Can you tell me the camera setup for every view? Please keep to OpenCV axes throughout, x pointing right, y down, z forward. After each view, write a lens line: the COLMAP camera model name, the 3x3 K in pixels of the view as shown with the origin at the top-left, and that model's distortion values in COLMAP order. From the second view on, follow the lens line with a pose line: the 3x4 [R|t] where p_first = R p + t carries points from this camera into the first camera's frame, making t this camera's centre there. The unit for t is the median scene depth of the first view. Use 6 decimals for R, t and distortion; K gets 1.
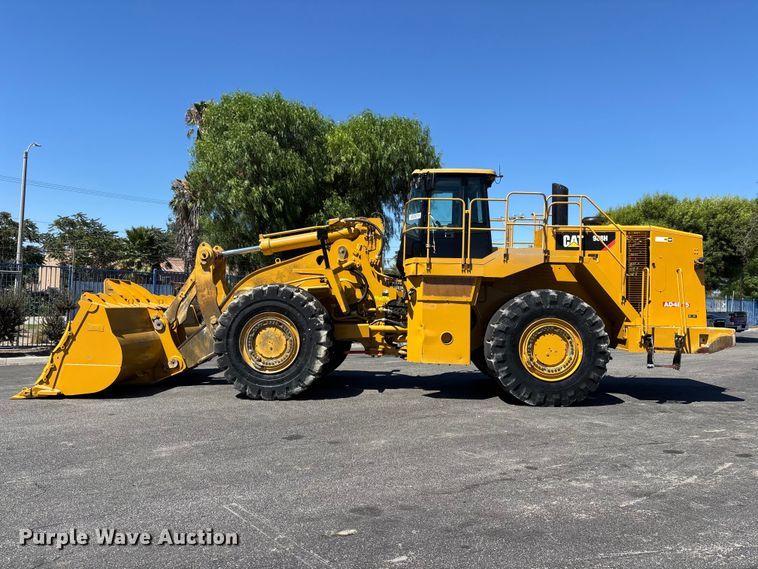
lens RADIAL K [[558.5, 0, 413.4], [0, 558.5, 284.2], [0, 0, 1]] dist [0.113711, -0.184065]
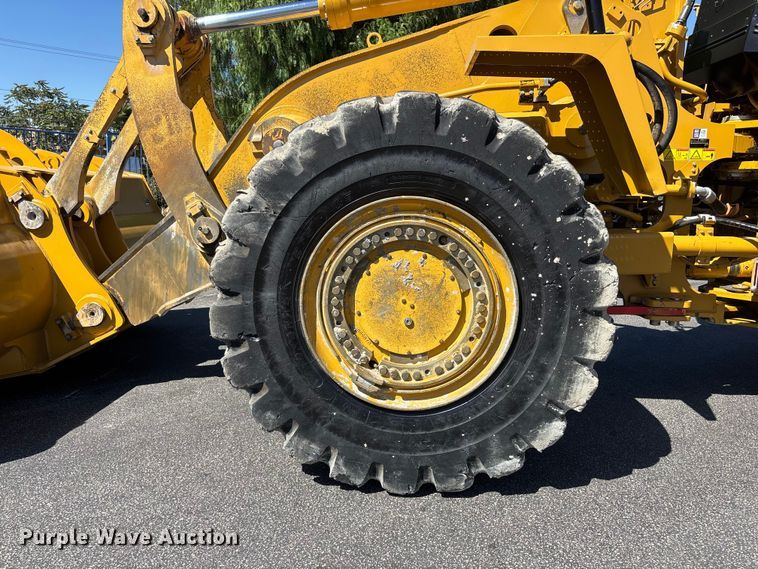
lens RADIAL K [[512.1, 0, 366.4], [0, 512.1, 244.4], [0, 0, 1]] dist [0.059943, -0.000112]
pose [[0.999696, -0.000027, 0.024642, -0.280437], [-0.004766, 0.980906, 0.194424, 0.024787], [-0.024177, -0.194483, 0.980608, 0.752491]]
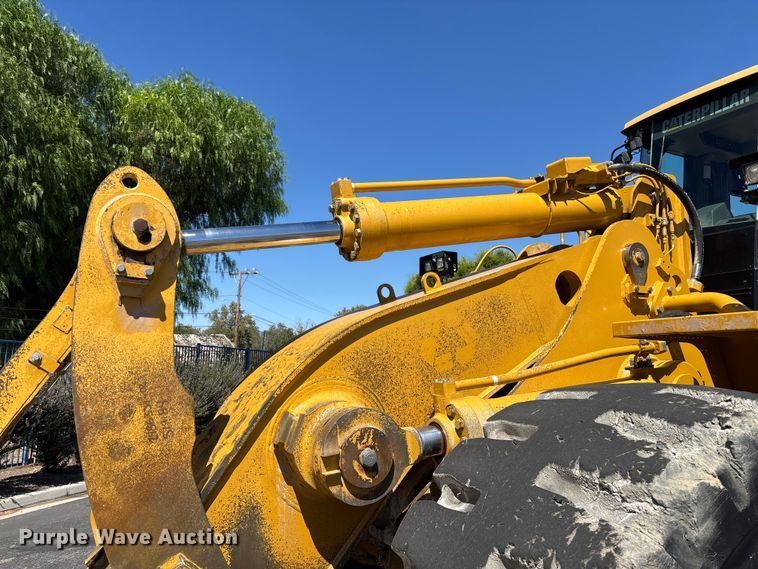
lens RADIAL K [[555.4, 0, 379.0], [0, 555.4, 284.5], [0, 0, 1]] dist [0.055191, -0.065475]
pose [[0.876431, 0.051147, 0.478804, -0.440835], [0.001362, 0.994075, -0.108683, -0.014886], [-0.481526, 0.095905, 0.871169, 0.907636]]
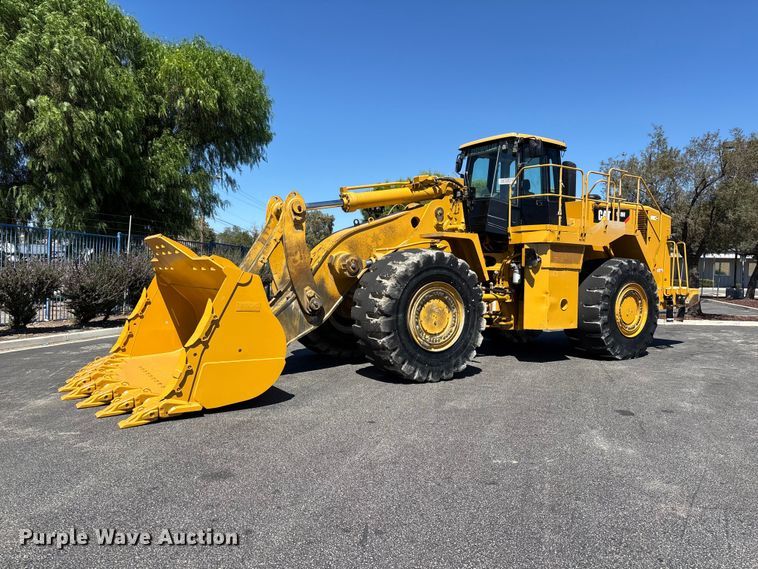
lens RADIAL K [[548.1, 0, 383.3], [0, 548.1, 296.4], [0, 0, 1]] dist [0.008724, -0.003037]
pose [[0.828742, -0.029445, 0.558856, -0.788833], [-0.020332, 0.996371, 0.082648, 0.004619], [-0.559262, -0.079857, 0.825136, 0.350385]]
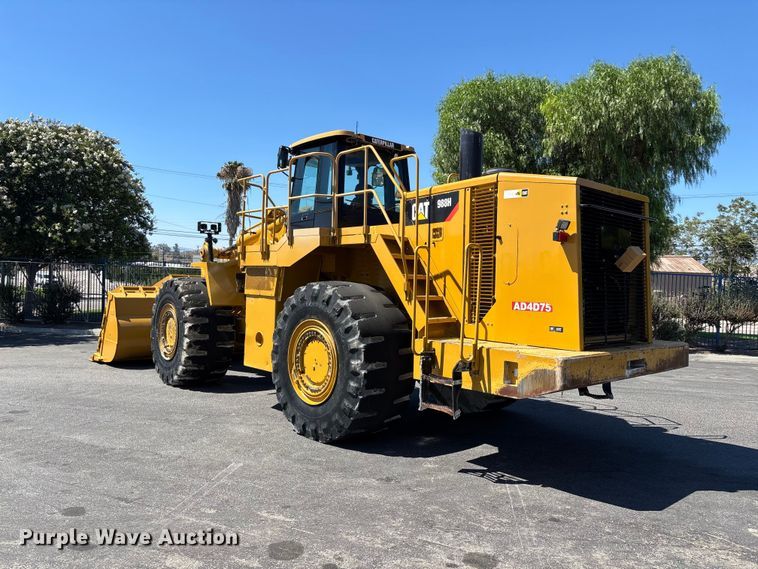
lens RADIAL K [[584.1, 0, 379.0], [0, 584.1, 284.5], [0, 0, 1]] dist [0.155423, -0.000997]
pose [[0.671049, -0.001422, -0.741412, 0.858997], [0.002633, 0.999996, 0.000465, 0.013659], [0.741408, -0.002264, 0.671050, 0.532285]]
